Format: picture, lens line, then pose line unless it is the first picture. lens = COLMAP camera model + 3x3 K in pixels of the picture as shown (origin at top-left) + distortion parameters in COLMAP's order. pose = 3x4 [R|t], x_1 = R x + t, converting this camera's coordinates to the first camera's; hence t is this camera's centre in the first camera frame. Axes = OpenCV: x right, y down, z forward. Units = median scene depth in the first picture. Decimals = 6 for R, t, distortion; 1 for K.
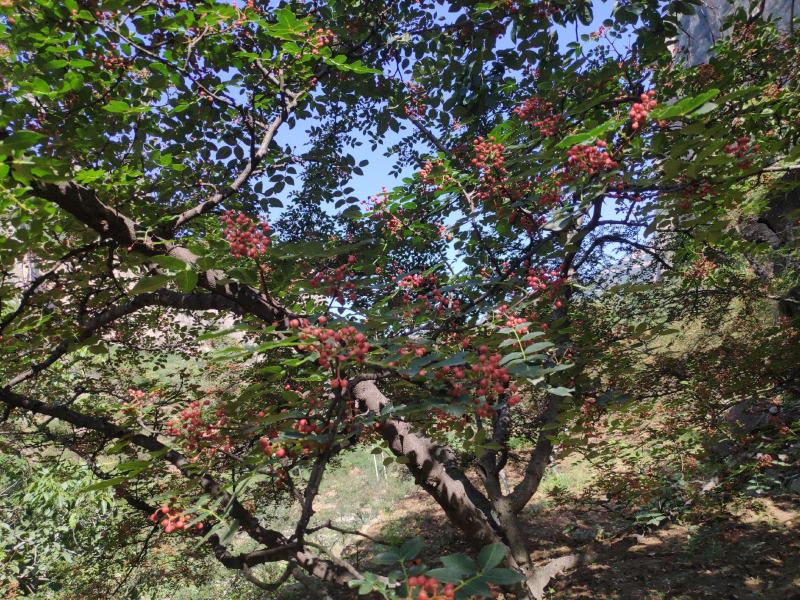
lens RADIAL K [[593.4, 0, 401.6], [0, 593.4, 304.8], [0, 0, 1]] dist [0.006271, -0.003511]
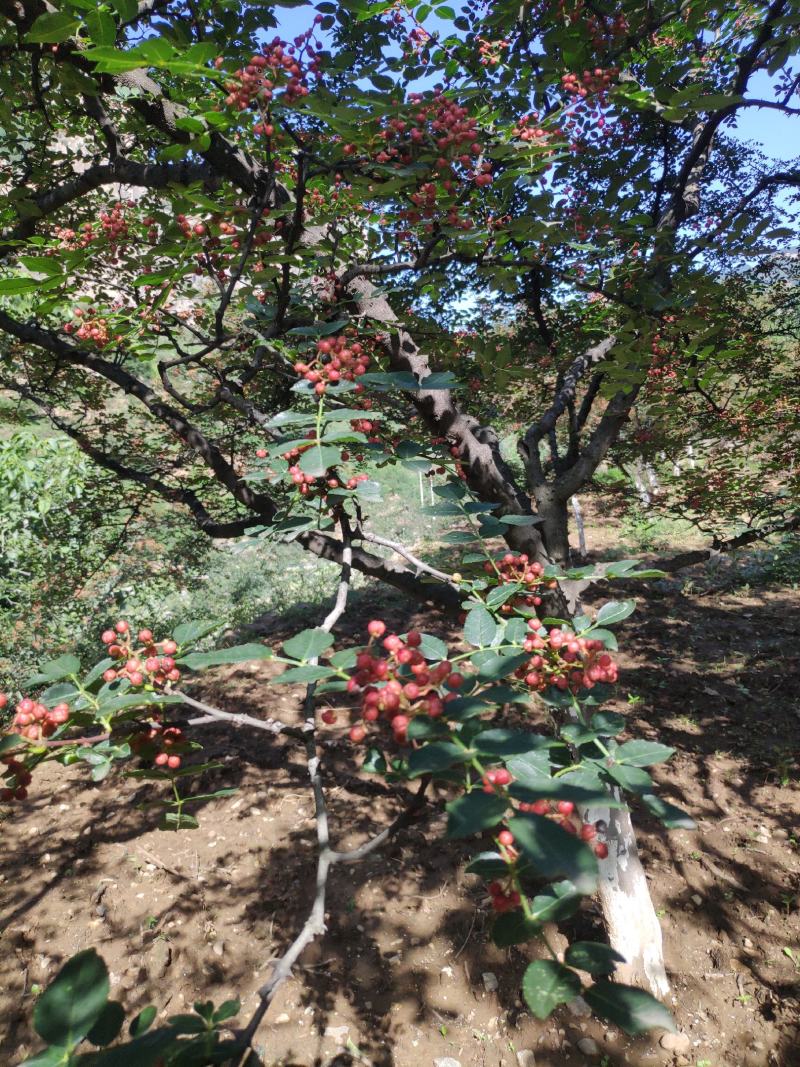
lens RADIAL K [[791.4, 0, 402.1], [0, 791.4, 534.8], [0, 0, 1]] dist [0.006271, -0.003511]
pose [[0.992920, 0.104760, -0.055986, 0.032601], [-0.081342, 0.943166, 0.322214, 0.045290], [0.086559, -0.315379, 0.945010, -0.031029]]
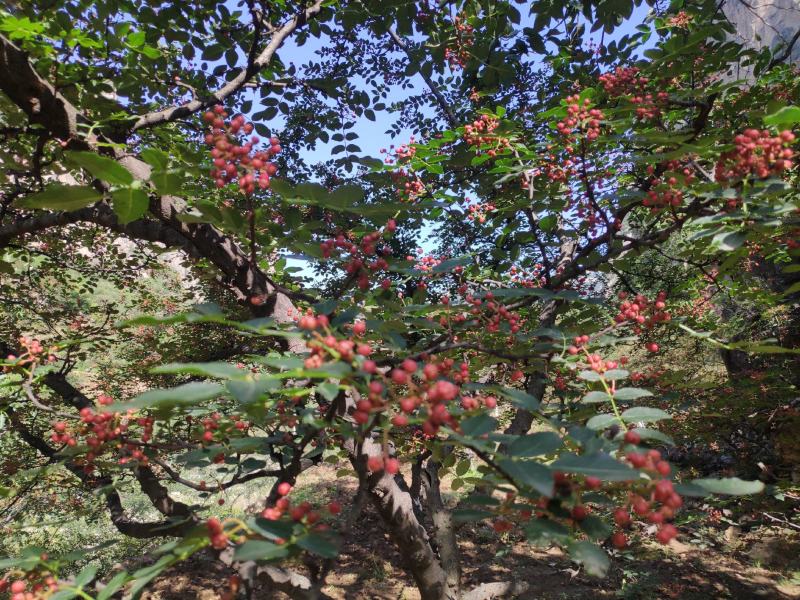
lens RADIAL K [[603.7, 0, 403.2], [0, 603.7, 302.9], [0, 0, 1]] dist [-0.016427, 0.002240]
pose [[0.976001, 0.198958, 0.088536, -0.025909], [-0.202615, 0.978656, 0.034352, -0.004237], [-0.079811, -0.051466, 0.995480, 0.076610]]
